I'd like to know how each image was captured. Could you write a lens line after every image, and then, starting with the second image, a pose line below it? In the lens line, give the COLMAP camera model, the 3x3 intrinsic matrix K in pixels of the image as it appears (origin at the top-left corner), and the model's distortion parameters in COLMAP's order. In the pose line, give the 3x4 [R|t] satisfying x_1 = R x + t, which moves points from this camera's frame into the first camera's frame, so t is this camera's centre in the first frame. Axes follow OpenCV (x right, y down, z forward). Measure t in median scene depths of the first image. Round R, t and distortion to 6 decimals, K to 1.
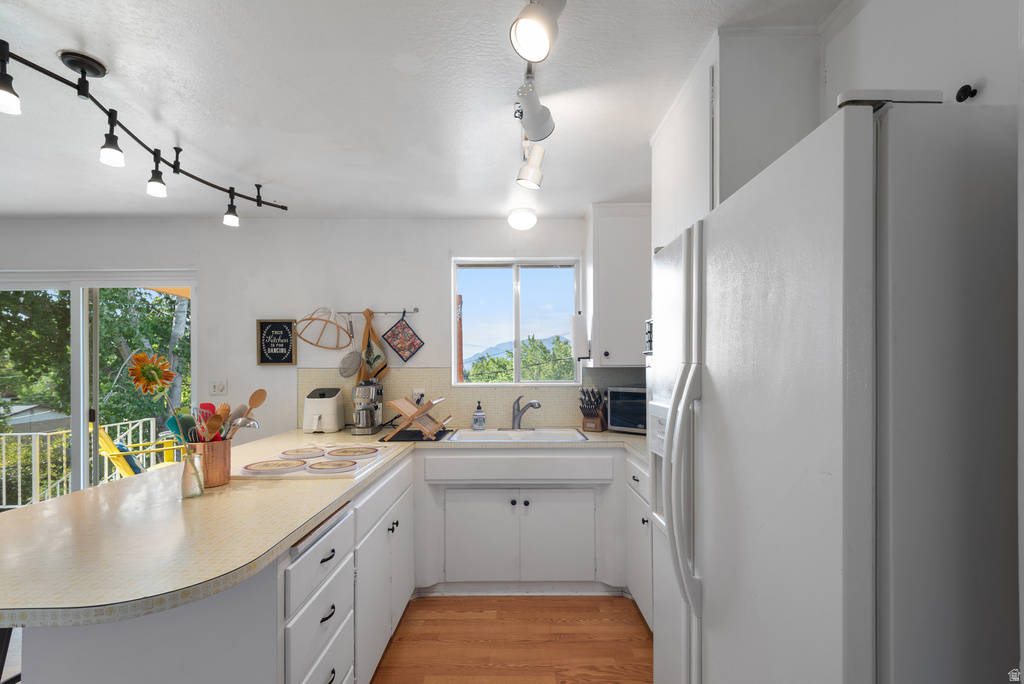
lens RADIAL K [[468.3, 0, 515.9], [0, 468.3, 365.9], [0, 0, 1]] dist [0.039944, -0.019329]
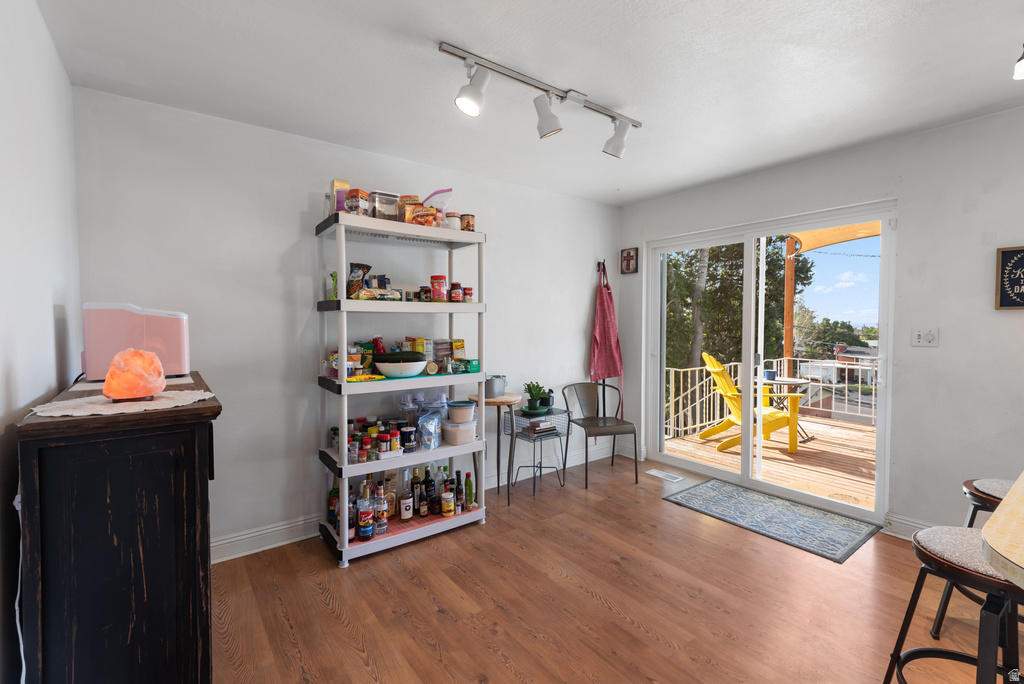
lens RADIAL K [[459.3, 0, 514.9], [0, 459.3, 335.9], [0, 0, 1]] dist [0.038643, -0.021138]
pose [[0.603433, 0.033015, -0.796730, -0.430496], [0.000787, 0.999117, 0.041998, 0.008545], [0.797413, -0.025970, 0.602875, -0.054312]]
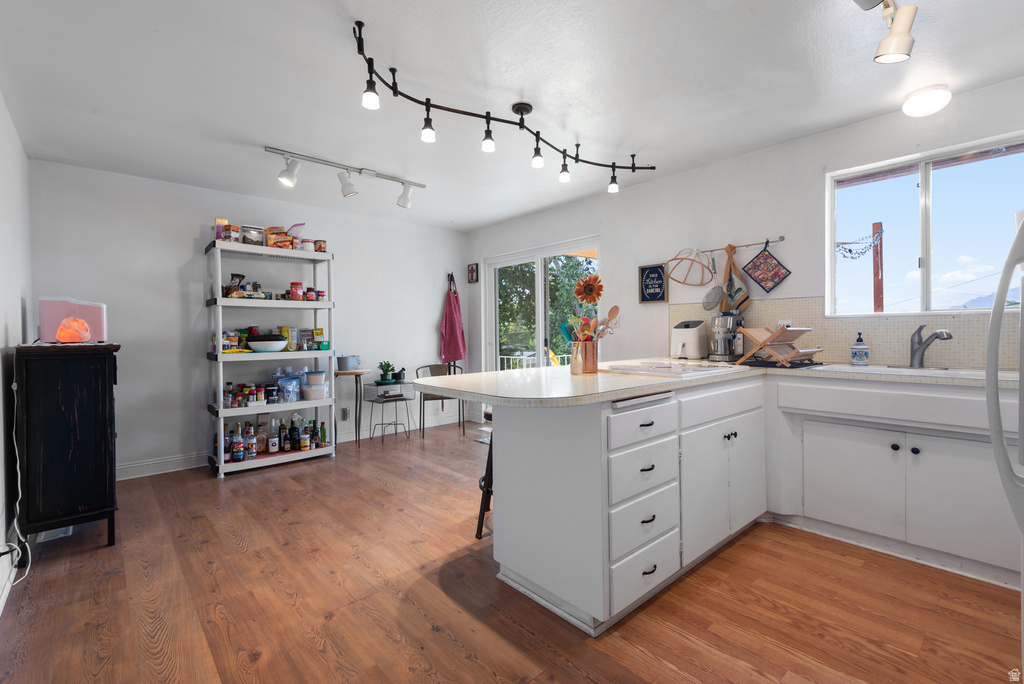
lens RADIAL K [[459.3, 0, 514.9], [0, 459.3, 335.9], [0, 0, 1]] dist [0.038643, -0.021138]
pose [[0.670476, 0.006947, -0.741899, 0.133665], [0.009228, 0.999801, 0.017701, 0.060949], [0.741874, -0.018714, 0.670278, -0.049938]]
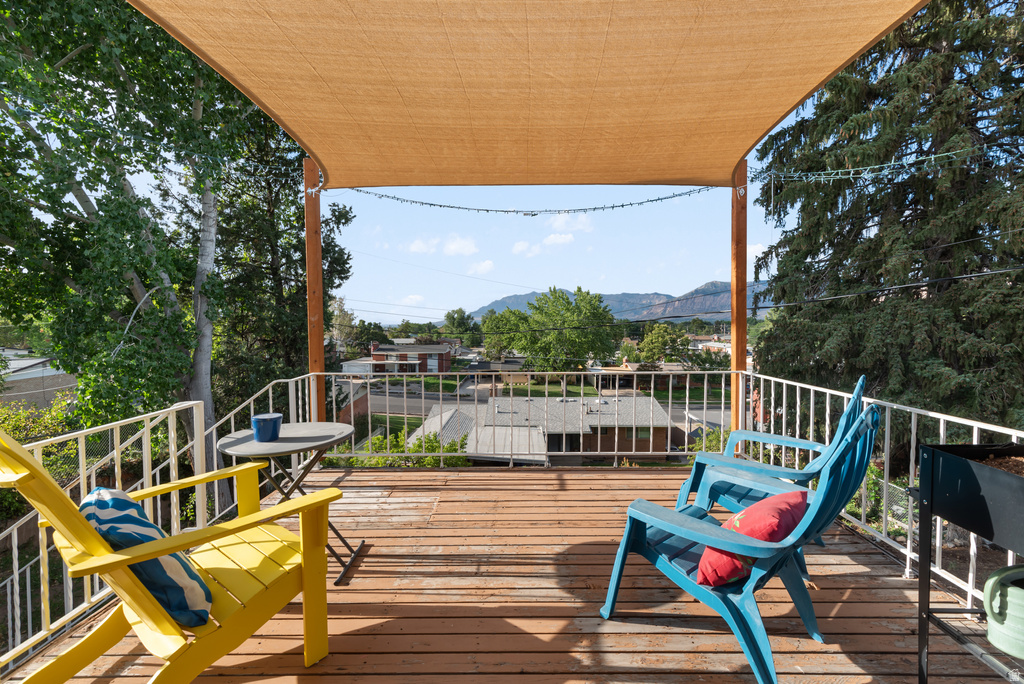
lens RADIAL K [[459.3, 0, 514.9], [0, 459.3, 335.9], [0, 0, 1]] dist [0.038643, -0.021138]
pose [[0.999910, -0.003179, -0.013025, -0.845721], [0.003668, 0.999282, 0.037703, 0.064912], [0.012896, -0.037747, 0.999204, 1.051811]]
